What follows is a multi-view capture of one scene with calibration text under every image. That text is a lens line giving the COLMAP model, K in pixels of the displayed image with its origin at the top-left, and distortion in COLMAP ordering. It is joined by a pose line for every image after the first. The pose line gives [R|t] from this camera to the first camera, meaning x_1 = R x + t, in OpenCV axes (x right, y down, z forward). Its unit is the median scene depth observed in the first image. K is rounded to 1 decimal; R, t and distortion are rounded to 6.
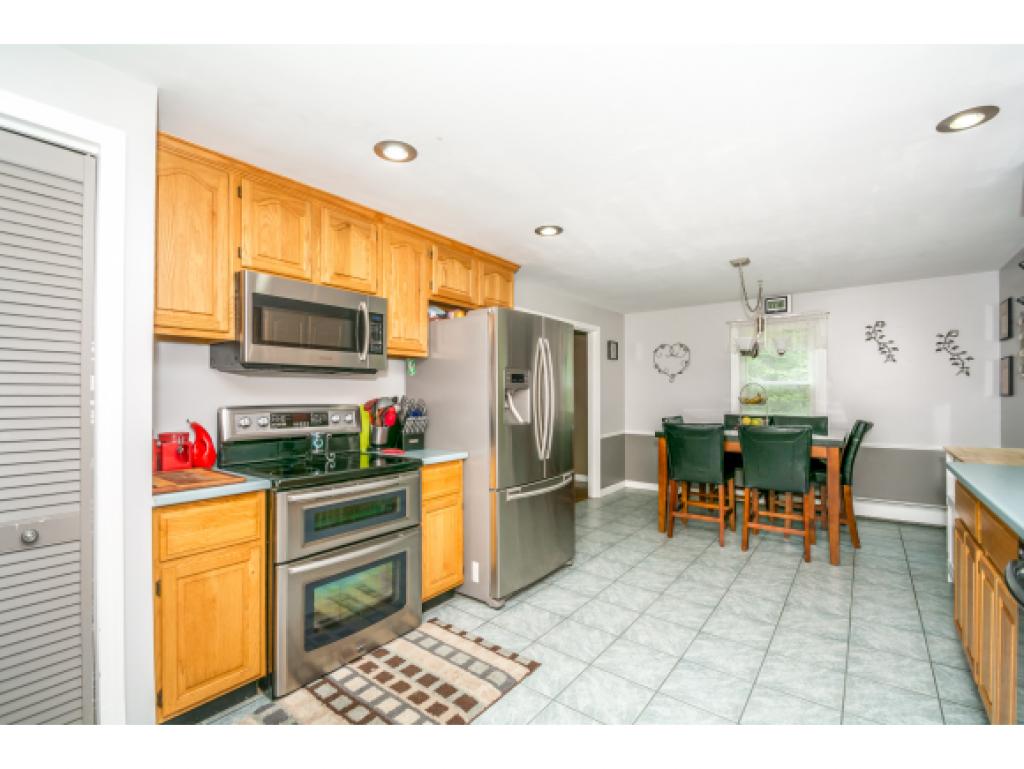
lens RADIAL K [[450.4, 0, 517.8], [0, 450.4, 391.4], [0, 0, 1]] dist [0.014298, -0.016333]
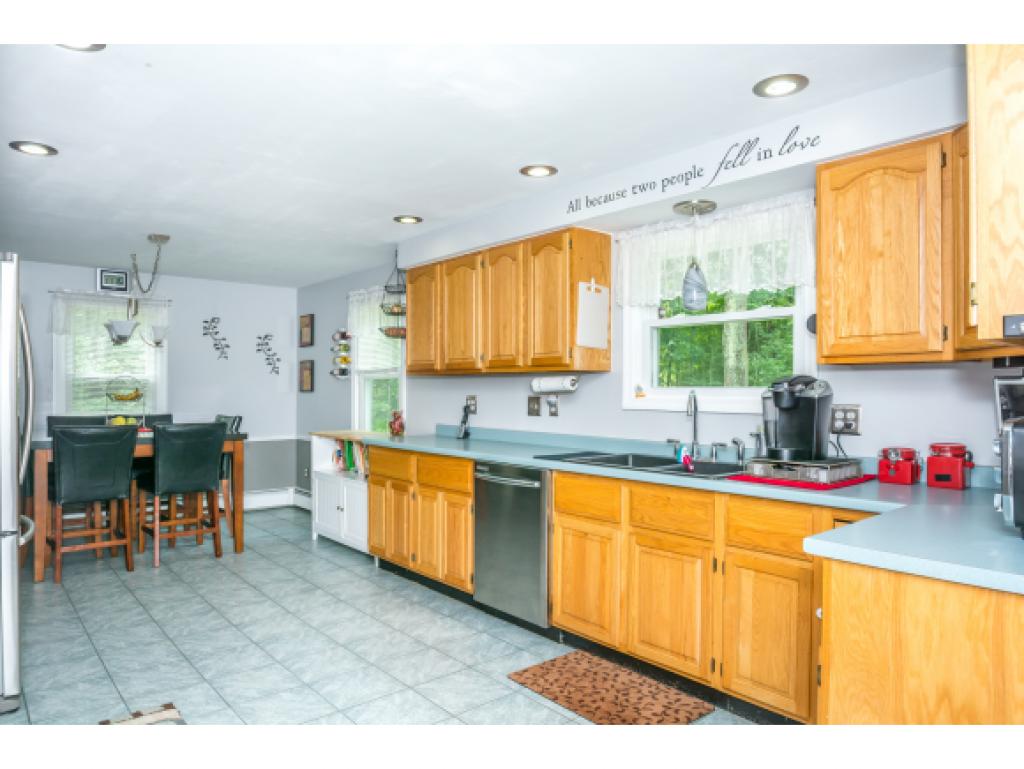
lens RADIAL K [[661.5, 0, 500.0], [0, 661.5, 390.1], [0, 0, 1]] dist [-0.040610, 0.002539]
pose [[0.219460, 0.005179, 0.975608, -0.755399], [-0.012321, 0.999921, -0.002536, 0.003729], [-0.975544, -0.011464, 0.219506, 0.093979]]
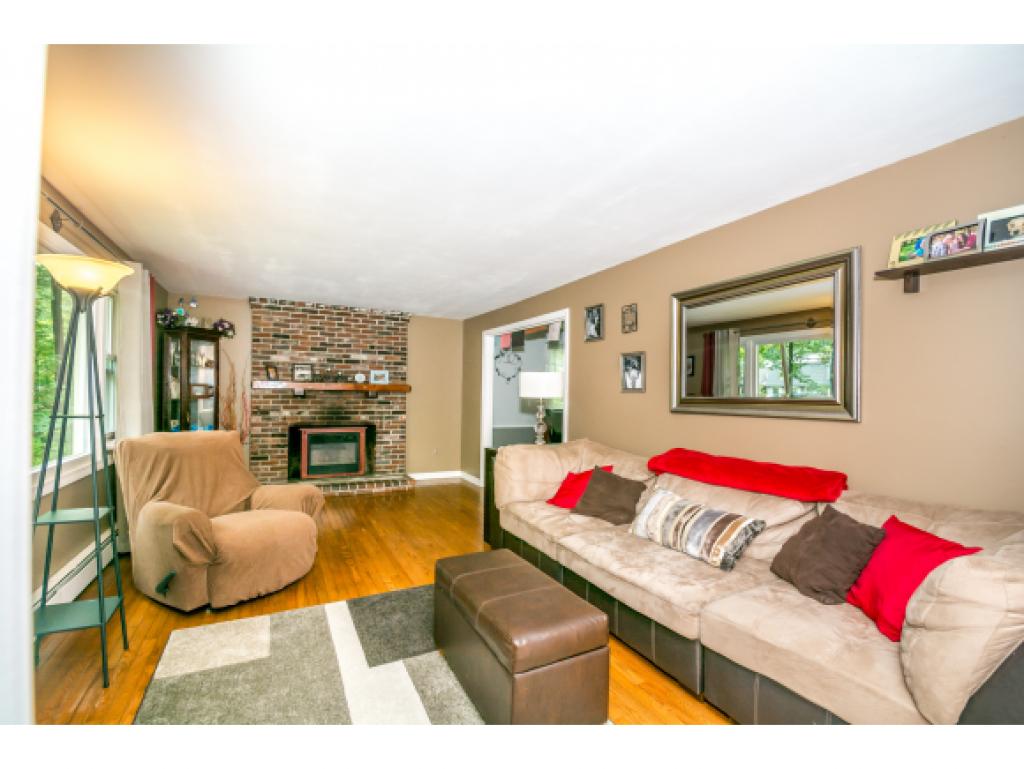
lens RADIAL K [[450.4, 0, 517.8], [0, 450.4, 391.4], [0, 0, 1]] dist [0.014298, -0.016333]
pose [[0.401670, 0.020124, 0.915563, -1.574273], [-0.020031, 0.999712, -0.013185, 0.031977], [-0.915565, -0.013043, 0.401958, 0.966739]]
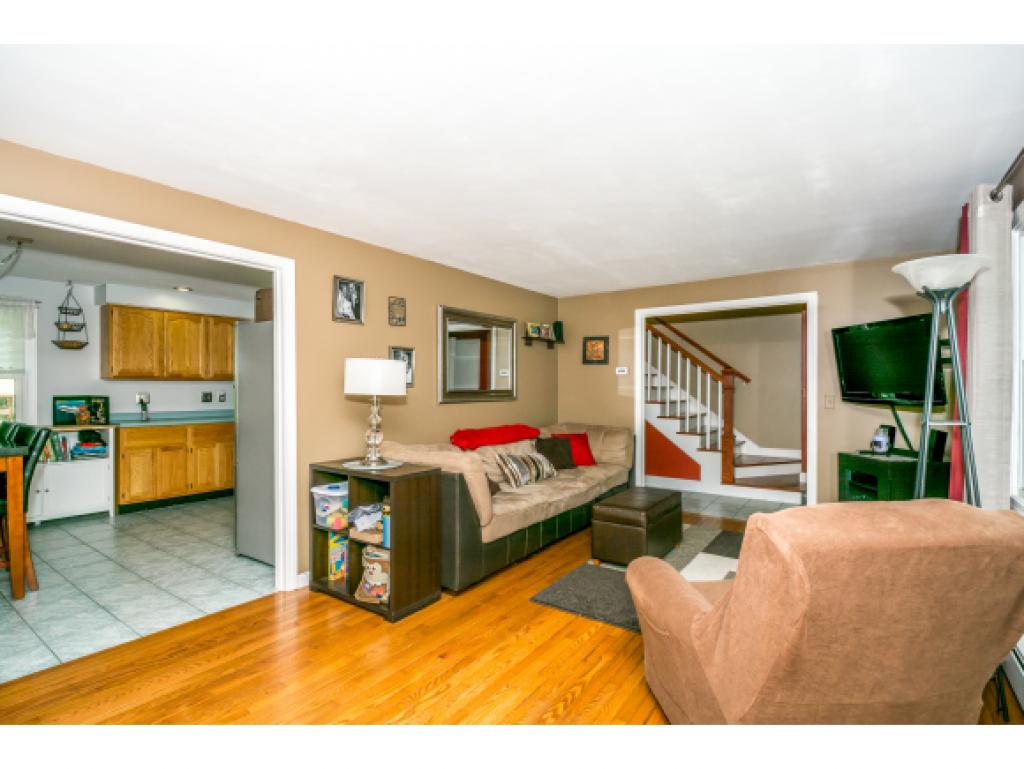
lens RADIAL K [[497.6, 0, 512.0], [0, 497.6, 384.5], [0, 0, 1]] dist [0.000483, -0.015488]
pose [[-0.999170, 0.008156, -0.039903, -0.562186], [0.008929, 0.999775, -0.019219, 0.033243], [0.039738, -0.019560, -0.999019, 2.551554]]
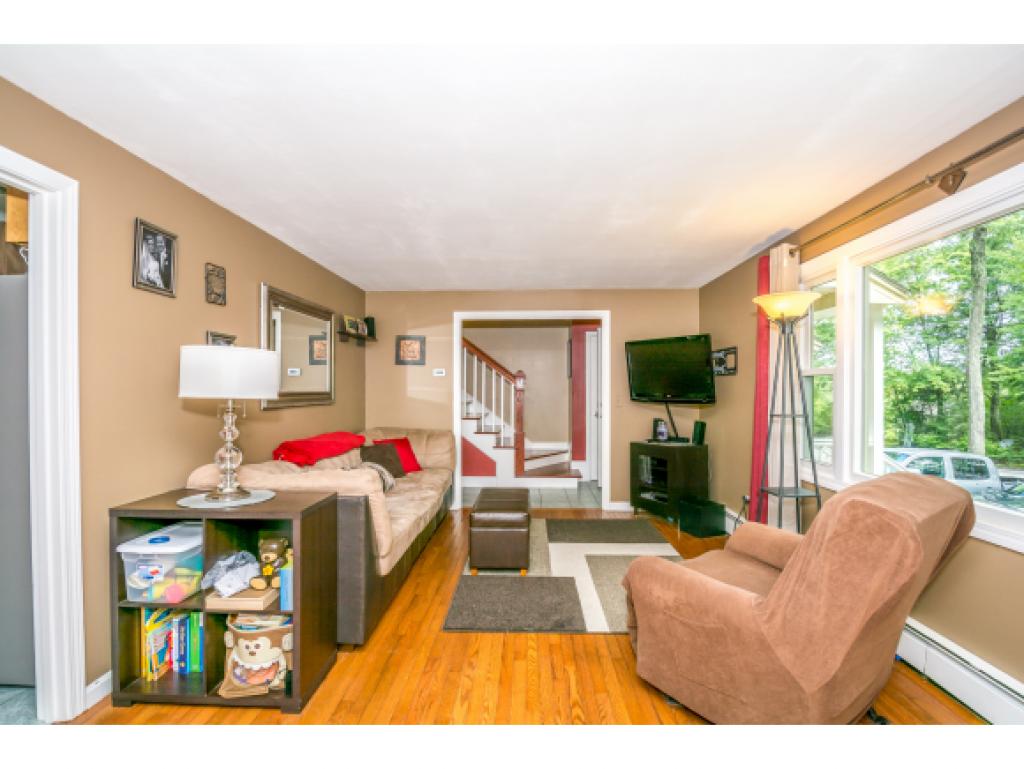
lens RADIAL K [[482.1, 0, 513.2], [0, 482.1, 386.7], [0, 0, 1]] dist [0.000159, -0.013810]
pose [[-0.811263, 0.003445, -0.584671, -0.225708], [0.013521, 0.999826, -0.012871, 0.029176], [0.584525, -0.018347, -0.811168, 2.307473]]
